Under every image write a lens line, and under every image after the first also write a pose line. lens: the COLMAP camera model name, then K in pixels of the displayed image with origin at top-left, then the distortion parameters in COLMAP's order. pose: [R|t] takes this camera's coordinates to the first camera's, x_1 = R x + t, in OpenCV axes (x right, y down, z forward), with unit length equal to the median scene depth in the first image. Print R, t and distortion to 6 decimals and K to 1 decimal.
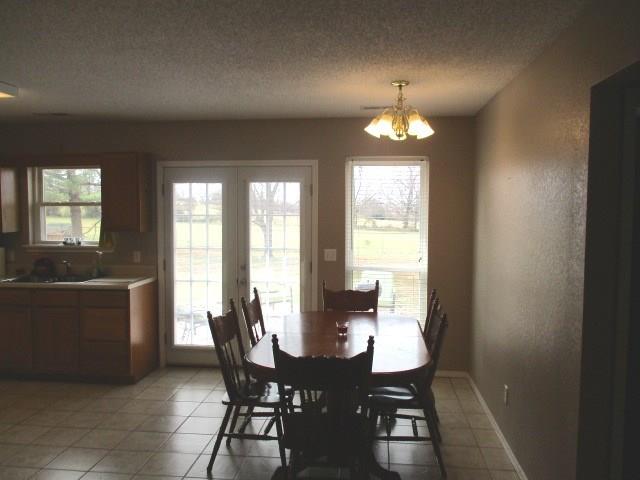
lens RADIAL K [[539.4, 0, 320.0], [0, 539.4, 240.0], [0, 0, 1]] dist [-0.022047, 0.008107]
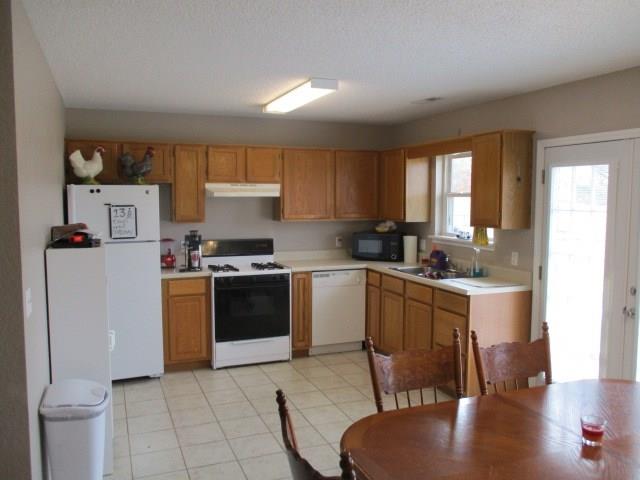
lens RADIAL K [[539.4, 0, 320.0], [0, 539.4, 240.0], [0, 0, 1]] dist [-0.022047, 0.008107]
pose [[0.465704, 0.072912, -0.881932, 0.267730], [-0.054262, 0.997077, 0.053779, -0.027684], [0.883275, 0.022811, 0.468300, 0.376064]]
